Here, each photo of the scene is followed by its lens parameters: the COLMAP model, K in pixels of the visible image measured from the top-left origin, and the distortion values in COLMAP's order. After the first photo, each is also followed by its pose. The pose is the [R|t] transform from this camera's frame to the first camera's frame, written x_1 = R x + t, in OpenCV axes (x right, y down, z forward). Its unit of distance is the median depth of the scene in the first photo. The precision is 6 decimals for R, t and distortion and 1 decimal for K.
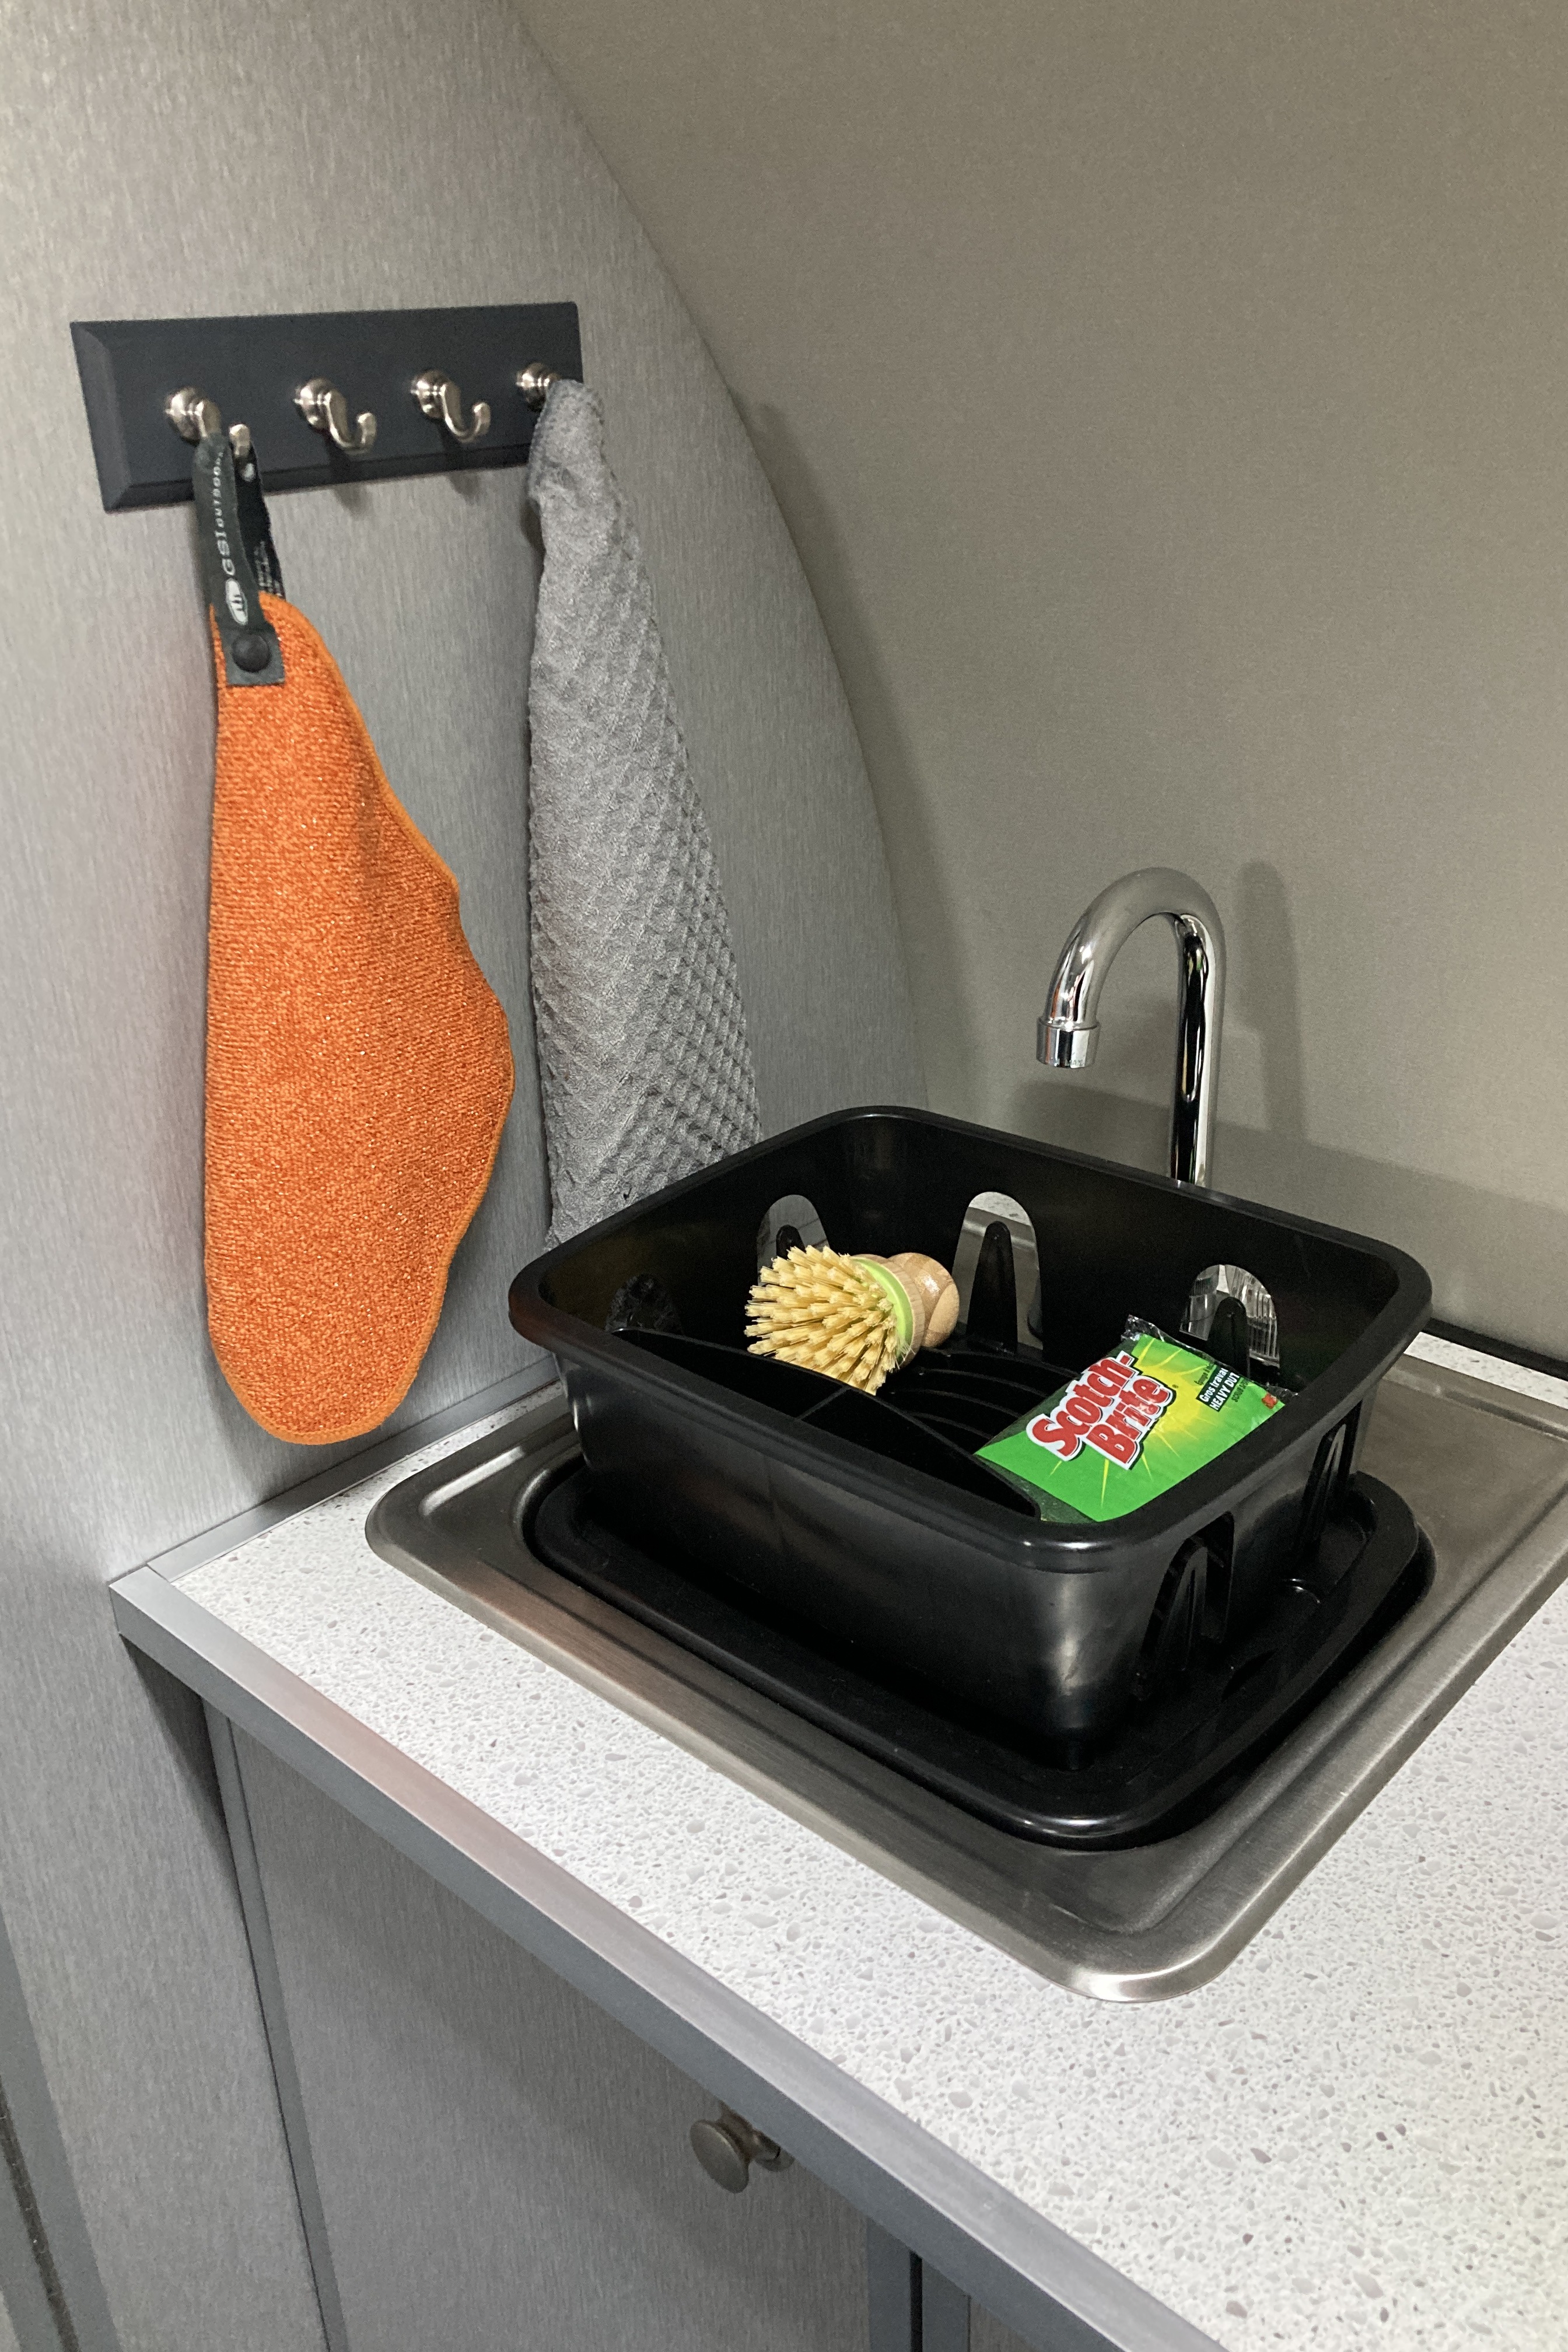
lens RADIAL K [[1914.0, 0, 784.0], [0, 1914.0, 1176.0], [0, 0, 1]] dist [0.032243, 0.000208]
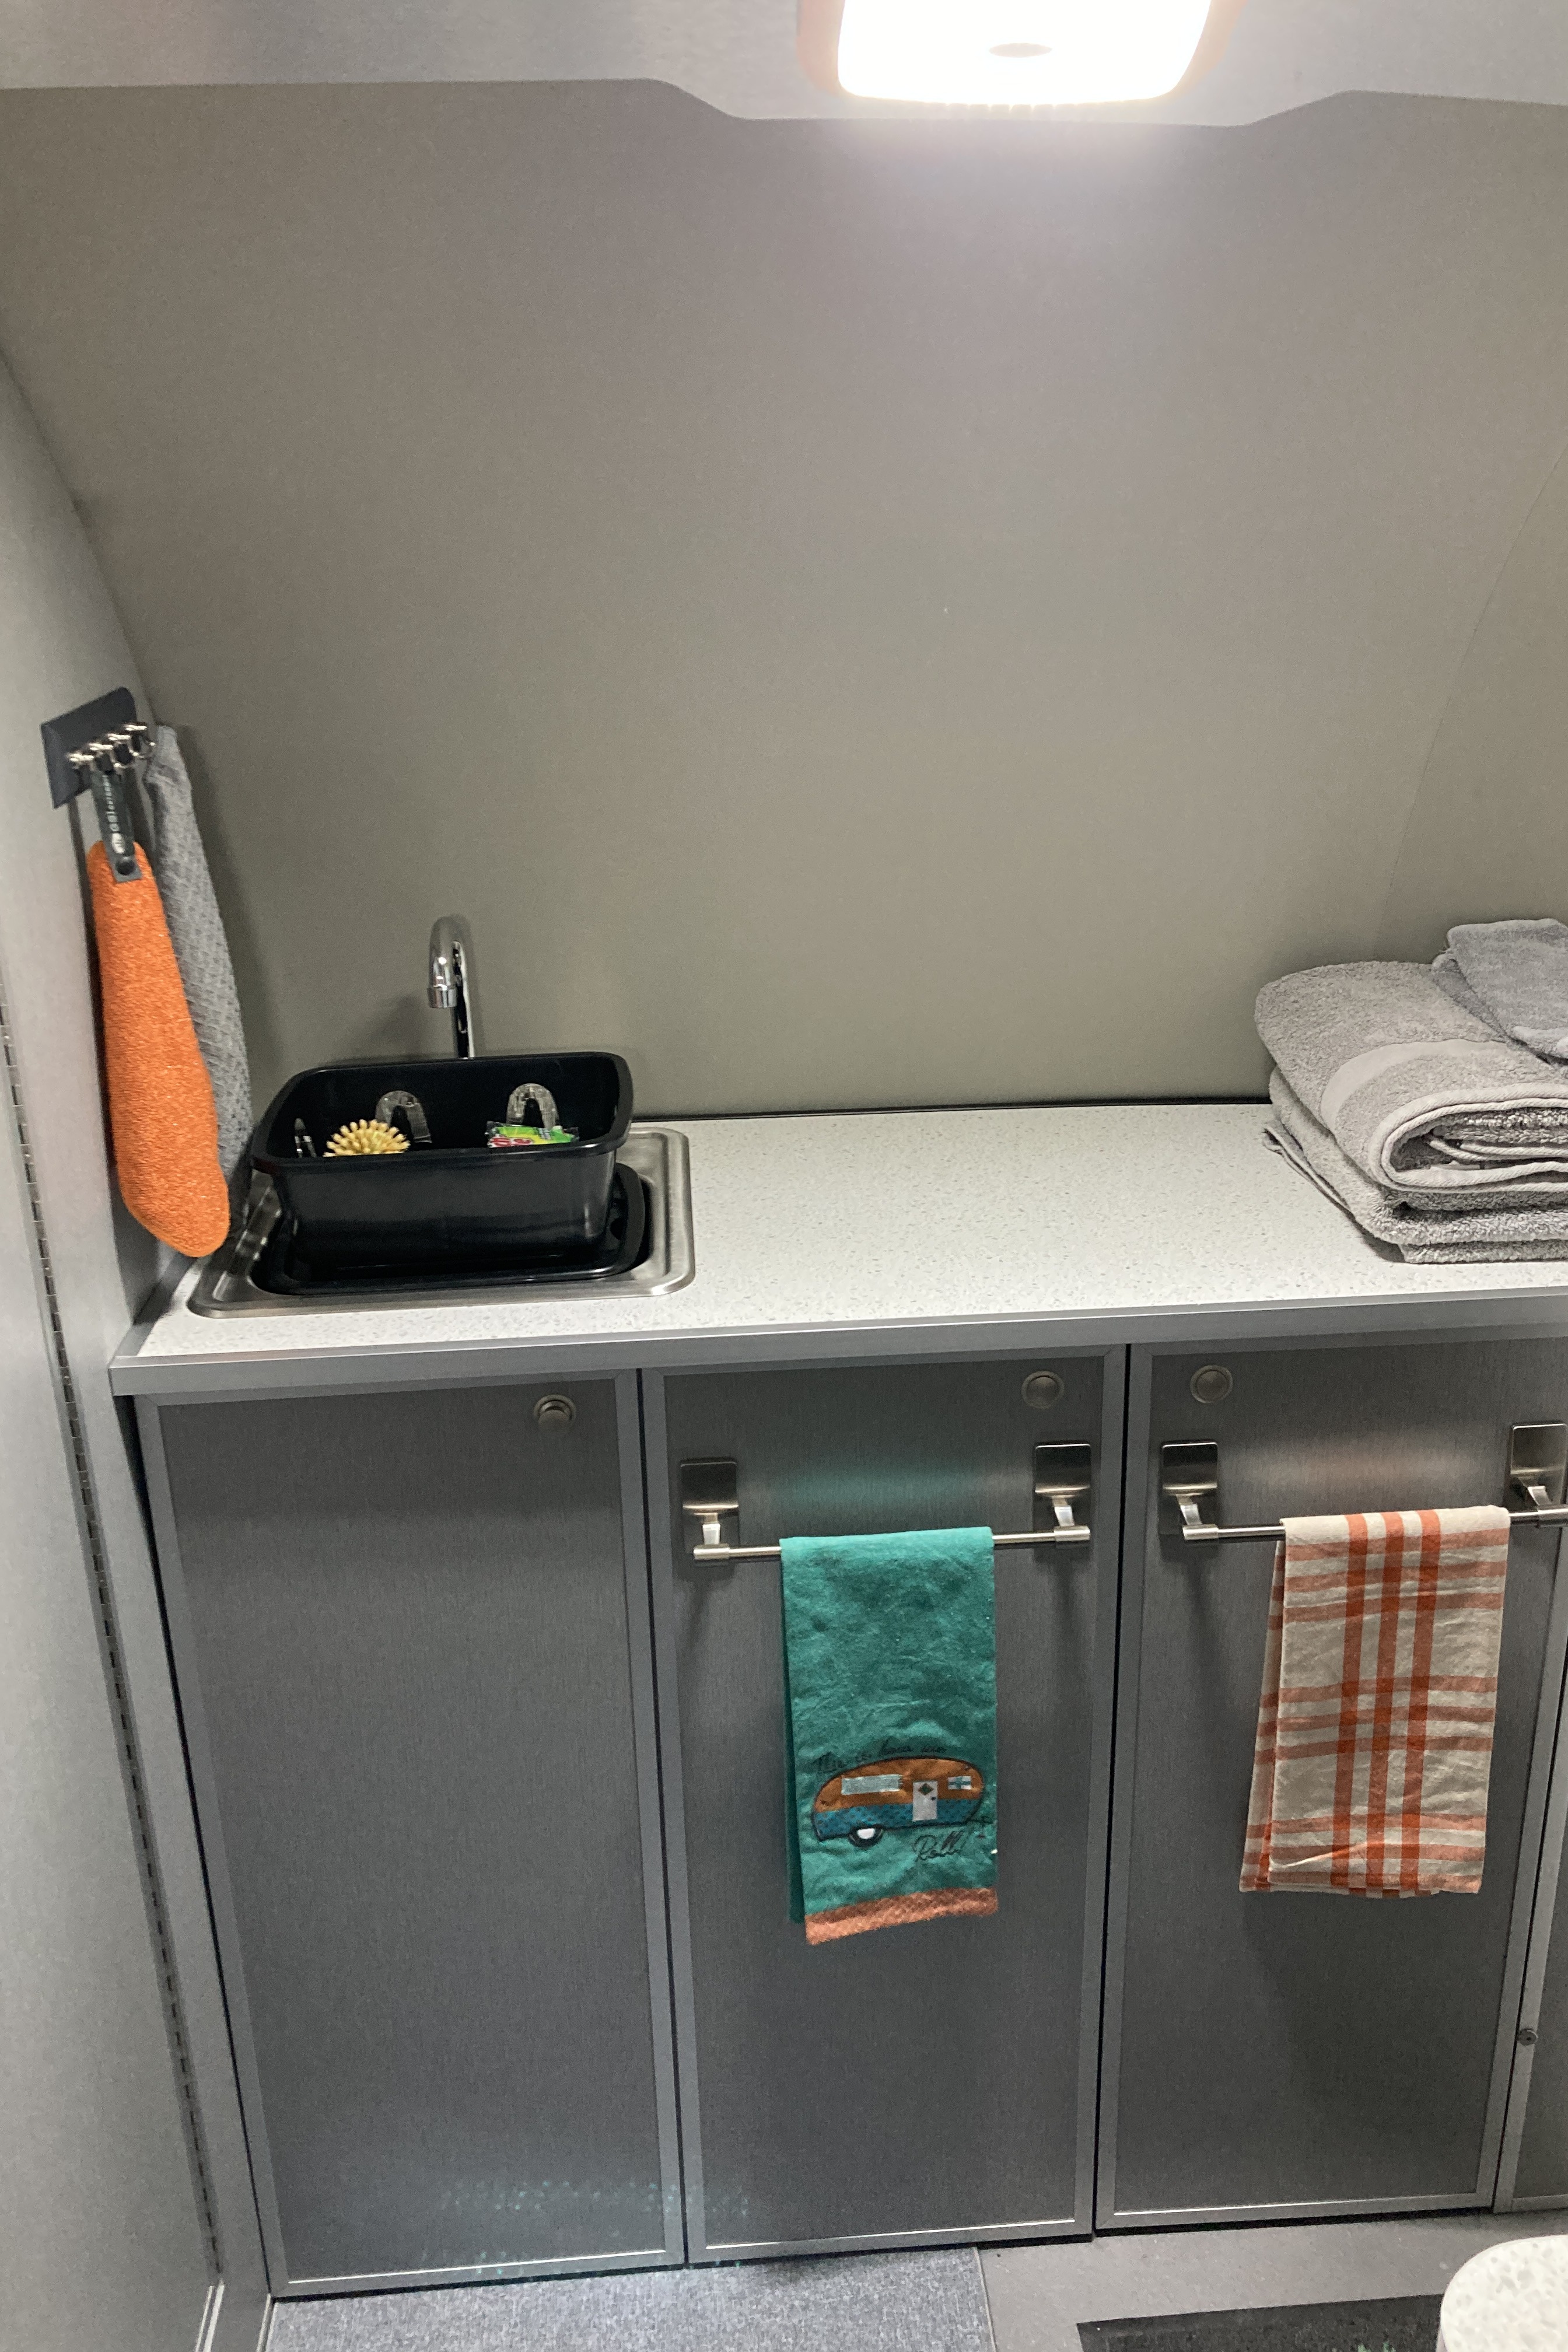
lens RADIAL K [[1914.0, 0, 784.0], [0, 1914.0, 1176.0], [0, 0, 1]] dist [0.032243, 0.000208]
pose [[0.691787, -0.228724, 0.684921, -1.140940], [0.298682, 0.954202, 0.016972, 0.203170], [-0.657434, 0.192833, 0.728420, -0.827327]]
